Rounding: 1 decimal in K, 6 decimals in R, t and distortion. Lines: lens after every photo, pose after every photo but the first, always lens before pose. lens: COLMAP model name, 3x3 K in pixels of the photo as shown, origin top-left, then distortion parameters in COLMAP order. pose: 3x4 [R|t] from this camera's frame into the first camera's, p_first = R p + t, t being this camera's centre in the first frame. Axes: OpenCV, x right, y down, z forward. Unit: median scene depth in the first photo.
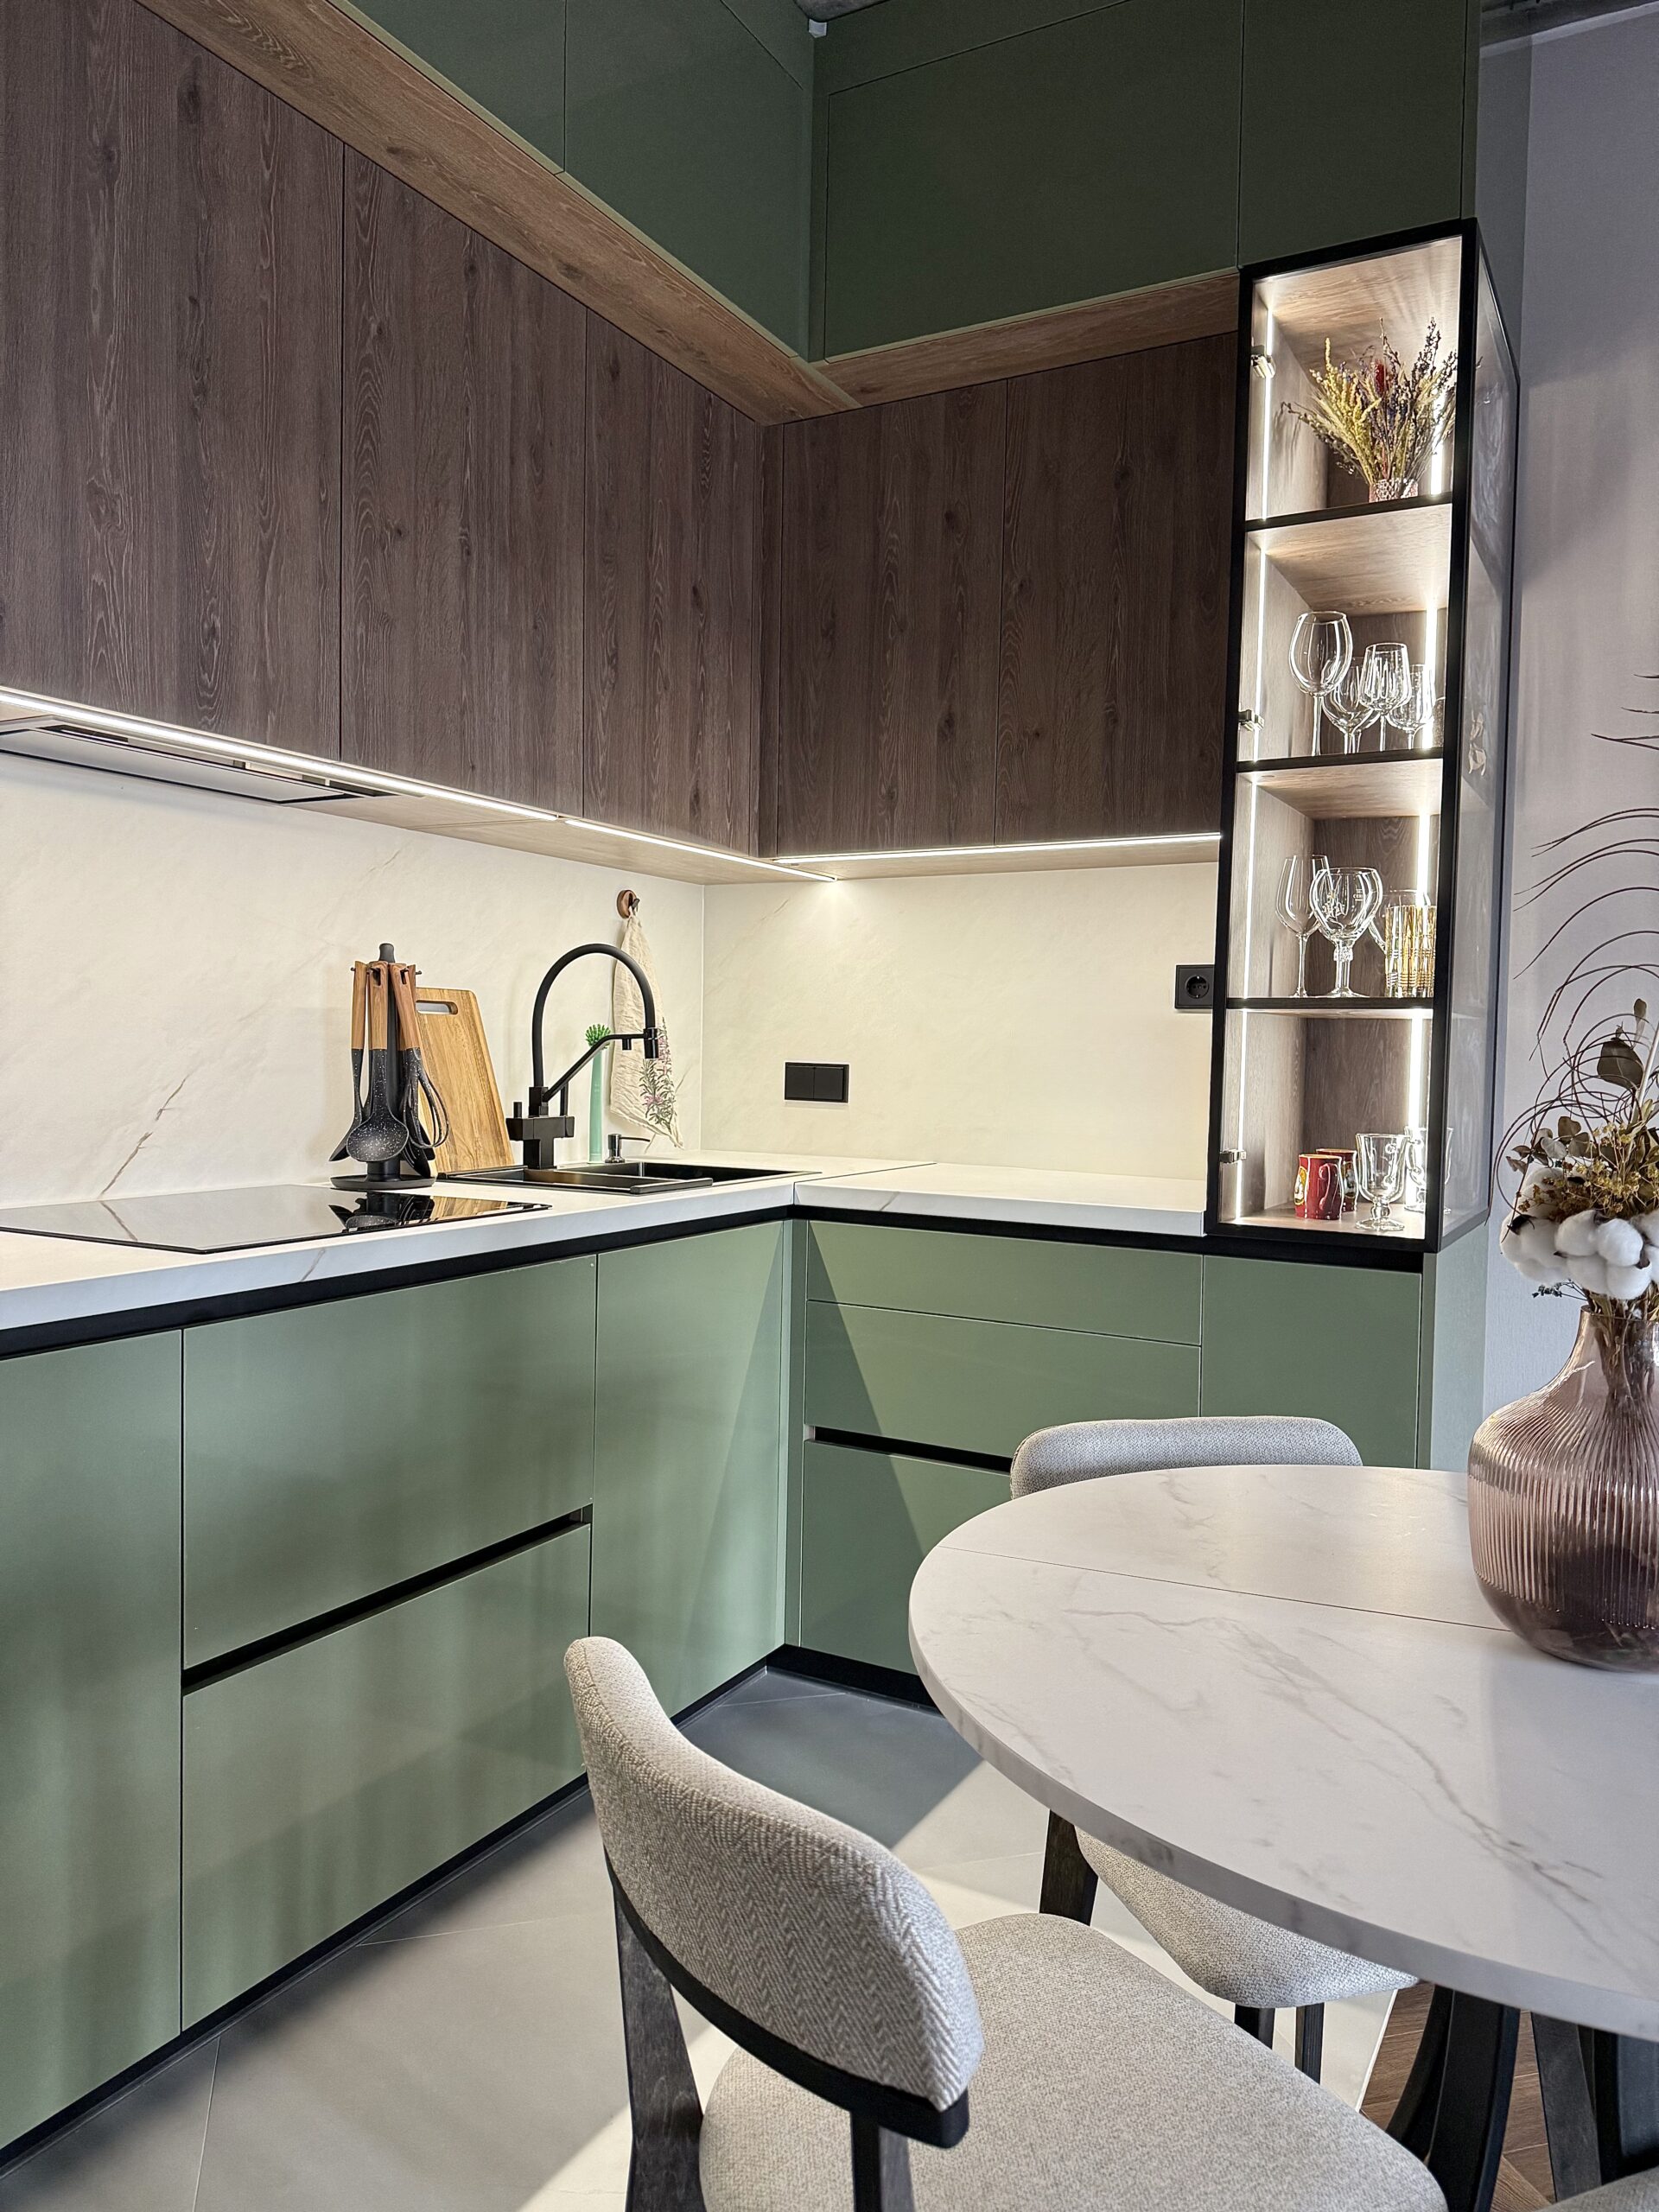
lens RADIAL K [[1554.9, 0, 829.5], [0, 1554.9, 1106.0], [0, 0, 1]] dist [0.054959, -0.062665]
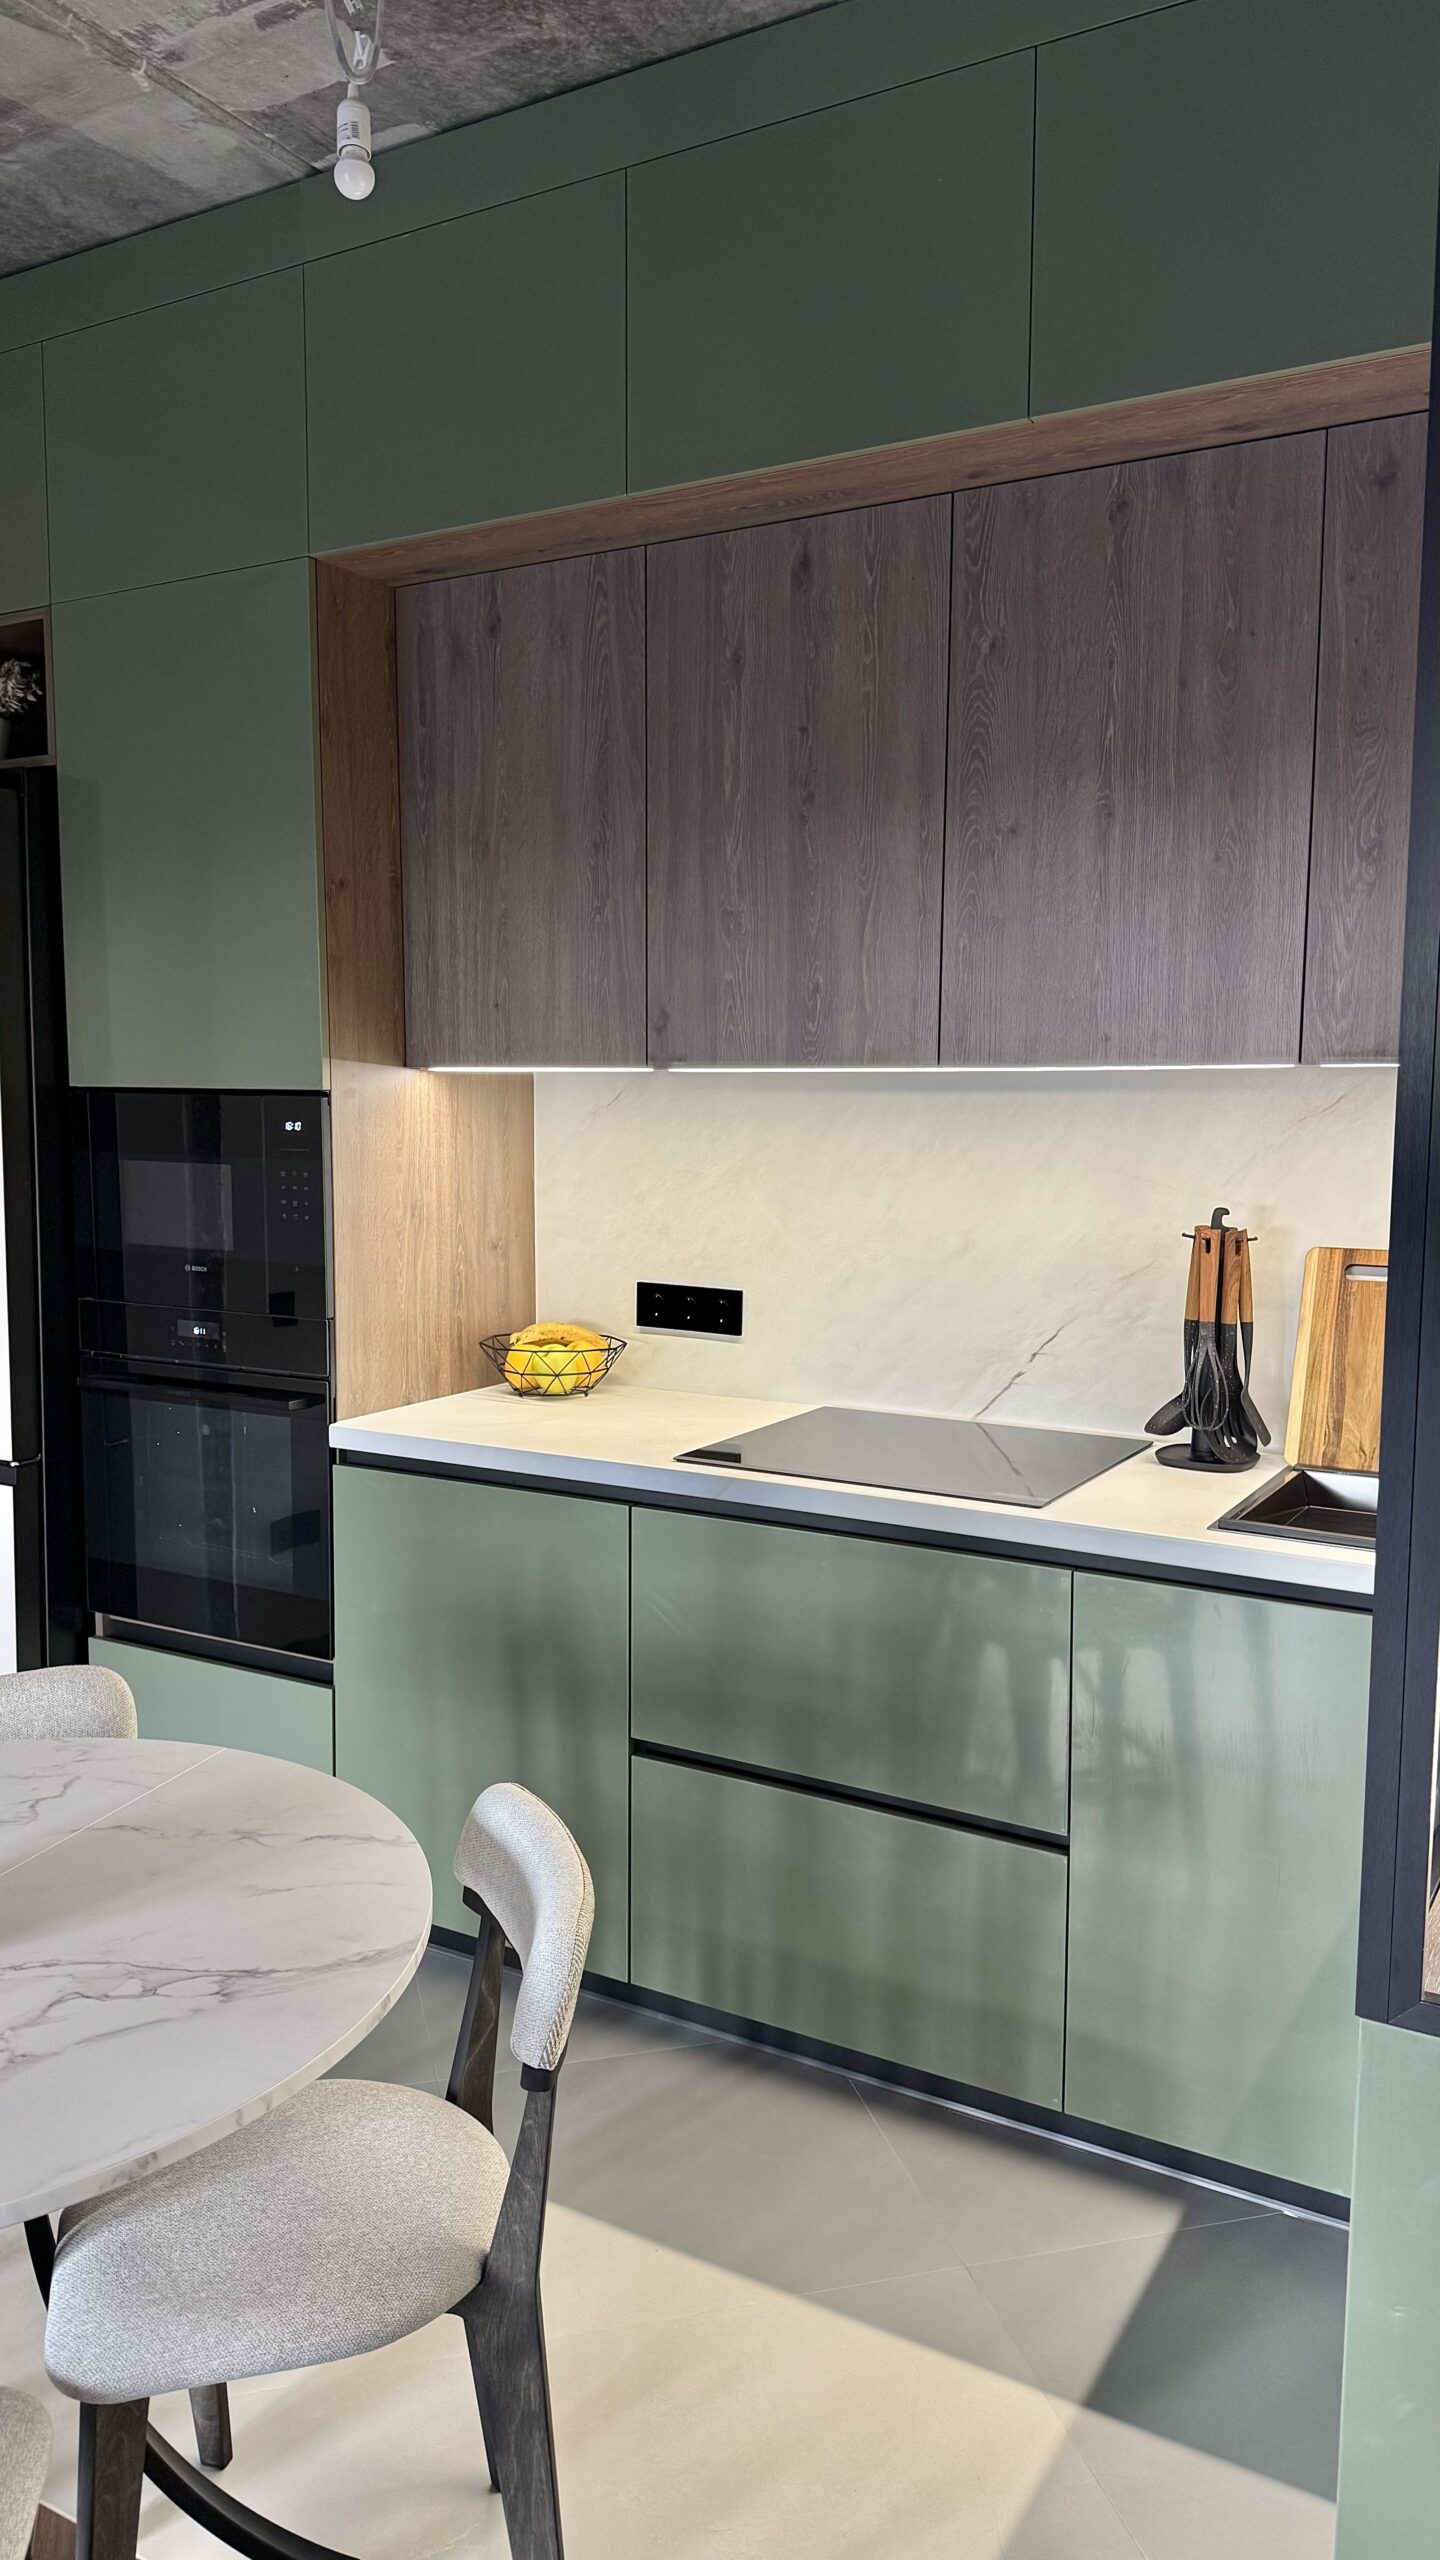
lens RADIAL K [[1790.8, 0, 713.4], [0, 1790.8, 1280.6], [0, 0, 1]] dist [0.180260, -0.364766]
pose [[-0.022110, 0.089979, -0.995698, 0.823305], [-0.041796, 0.994988, 0.090843, -0.148995], [0.998881, 0.043625, -0.018239, 0.728689]]
